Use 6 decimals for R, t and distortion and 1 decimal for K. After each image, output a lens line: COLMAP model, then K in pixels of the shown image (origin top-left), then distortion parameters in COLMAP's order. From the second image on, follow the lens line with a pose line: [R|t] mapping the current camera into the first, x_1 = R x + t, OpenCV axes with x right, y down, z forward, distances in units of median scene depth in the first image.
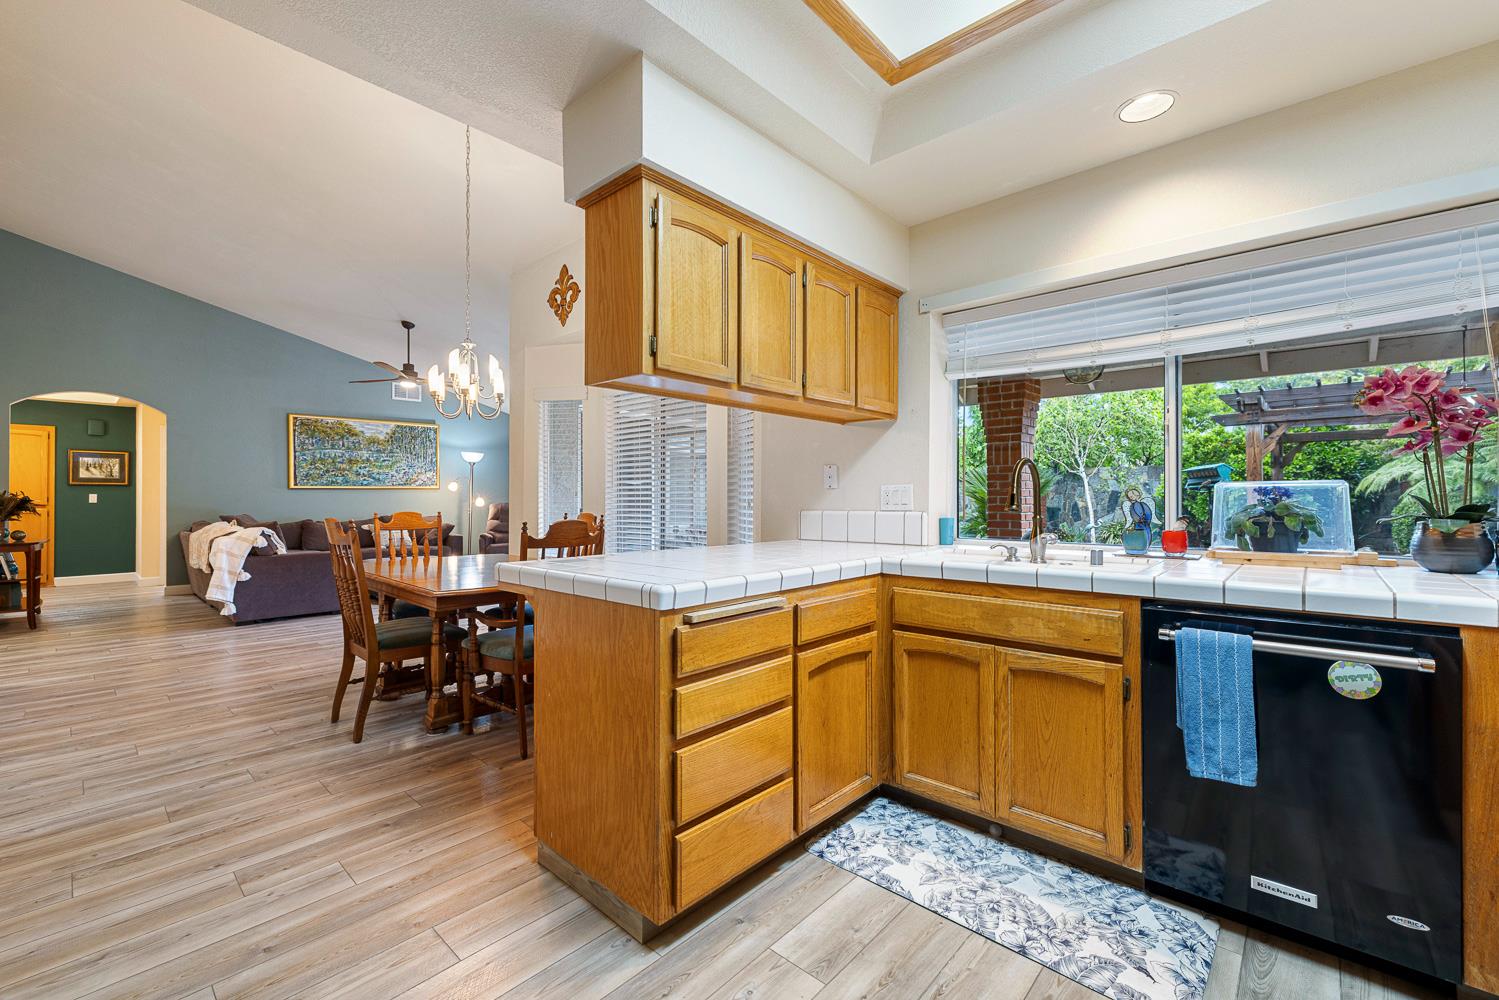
lens RADIAL K [[634.4, 0, 762.5], [0, 634.4, 491.7], [0, 0, 1]] dist [-0.001838, 0.000127]
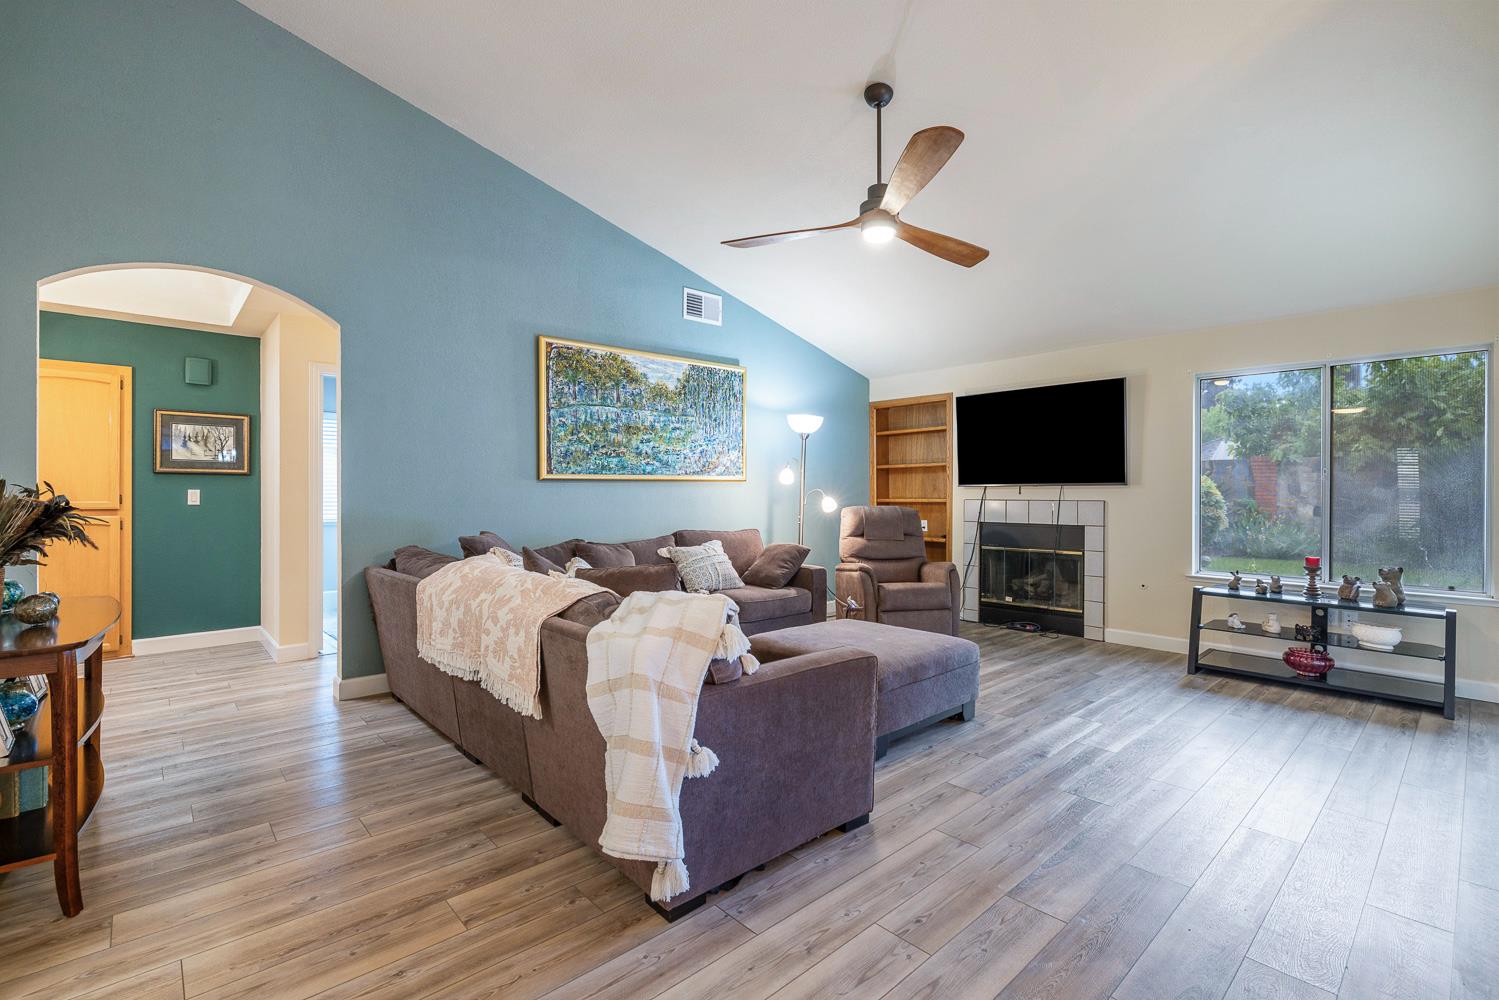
lens RADIAL K [[667.8, 0, 741.4], [0, 667.8, 490.0], [0, 0, 1]] dist [-0.002410, -0.000217]
pose [[0.995106, 0.001534, -0.098804, -0.779202], [-0.001141, 0.999991, 0.004036, 0.002132], [0.098809, -0.003904, 0.995099, 0.695243]]
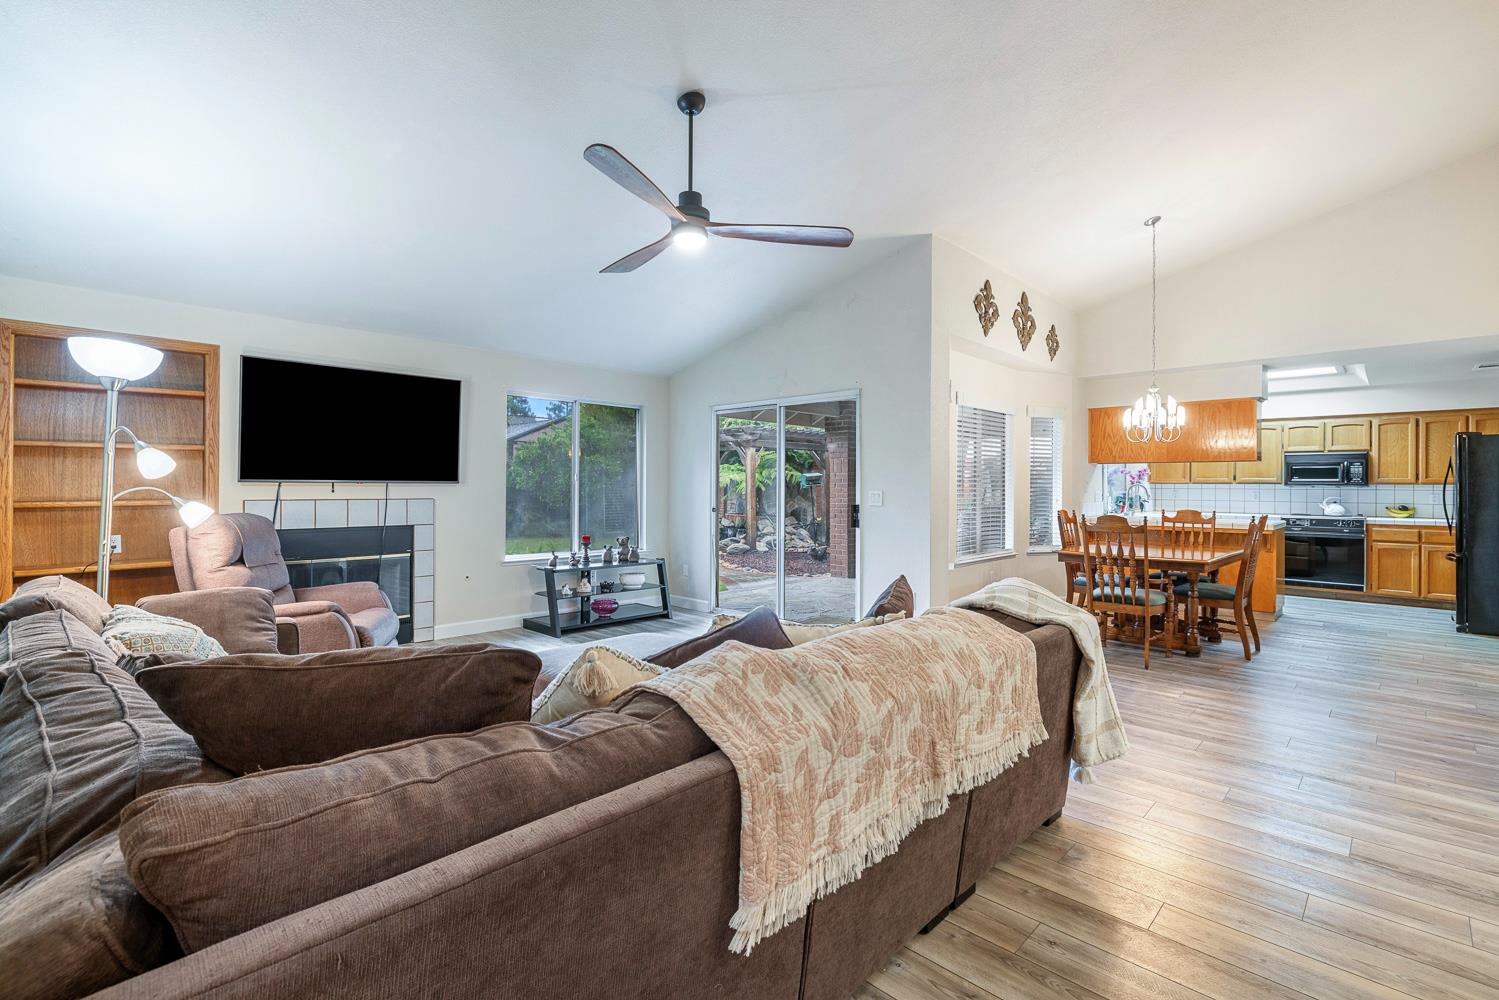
lens RADIAL K [[667.8, 0, 762.3], [0, 667.8, 482.0], [0, 0, 1]] dist [-0.002410, -0.000217]
pose [[0.035513, 0.008770, 0.999331, -1.317607], [-0.015351, 0.999848, -0.008229, -0.002836], [-0.999251, -0.015049, 0.035642, 1.217241]]
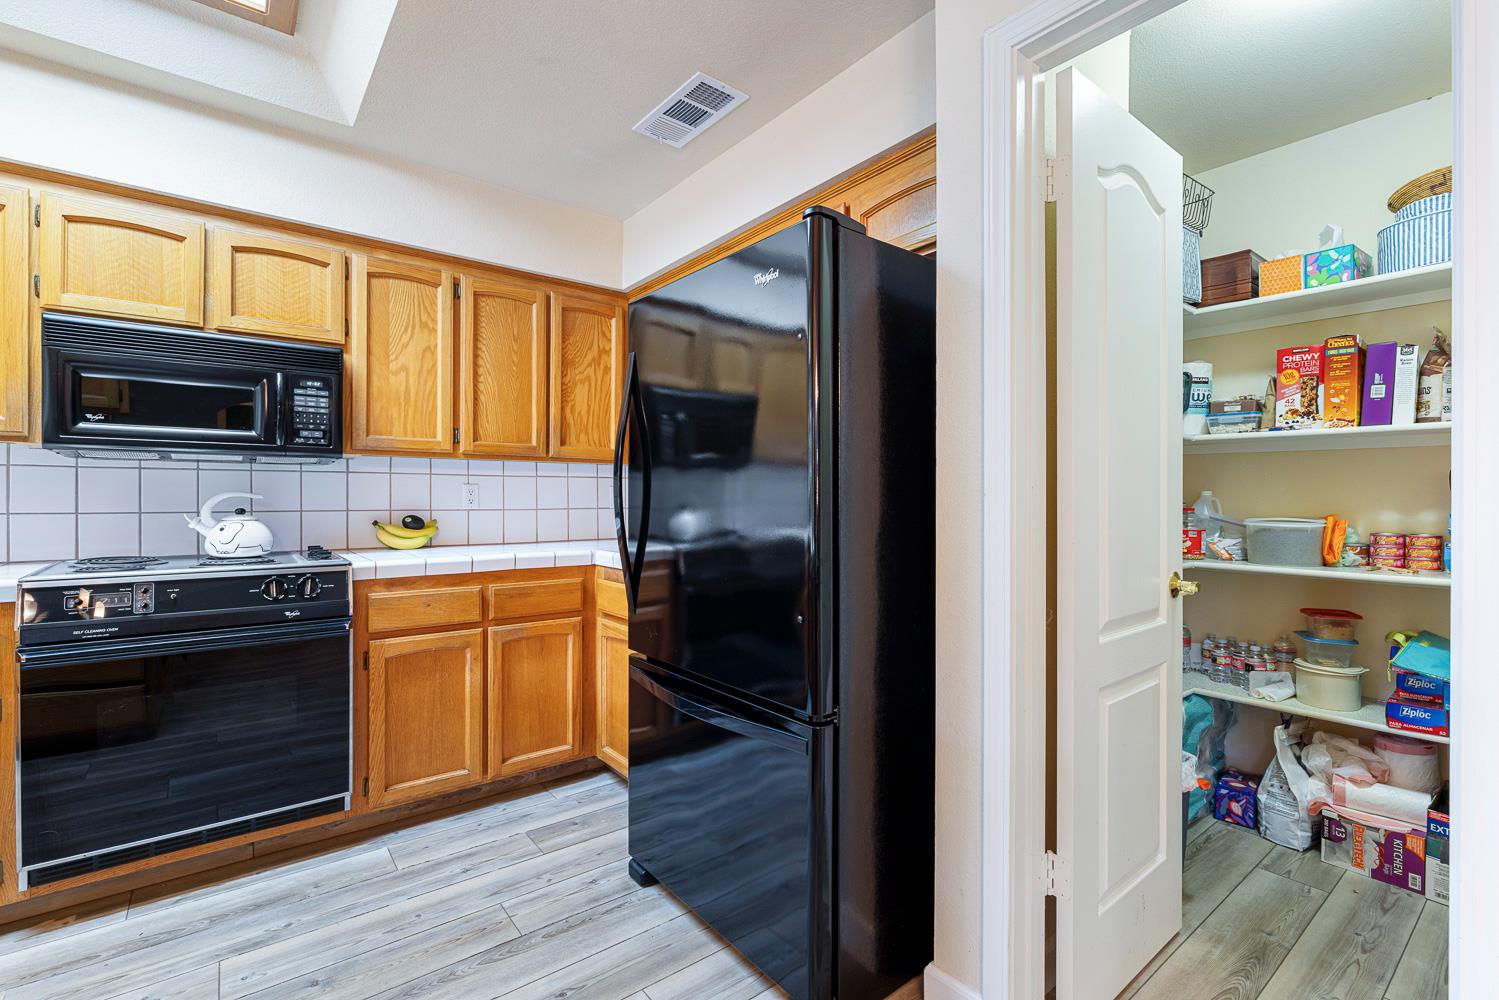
lens RADIAL K [[667.8, 0, 750.1], [0, 667.8, 501.5], [0, 0, 1]] dist [-0.002410, -0.000217]
pose [[-0.985303, -0.003650, 0.170778, -0.214805], [-0.003932, 0.999991, -0.001313, 0.003343], [-0.170772, -0.001965, -0.985309, 0.385752]]
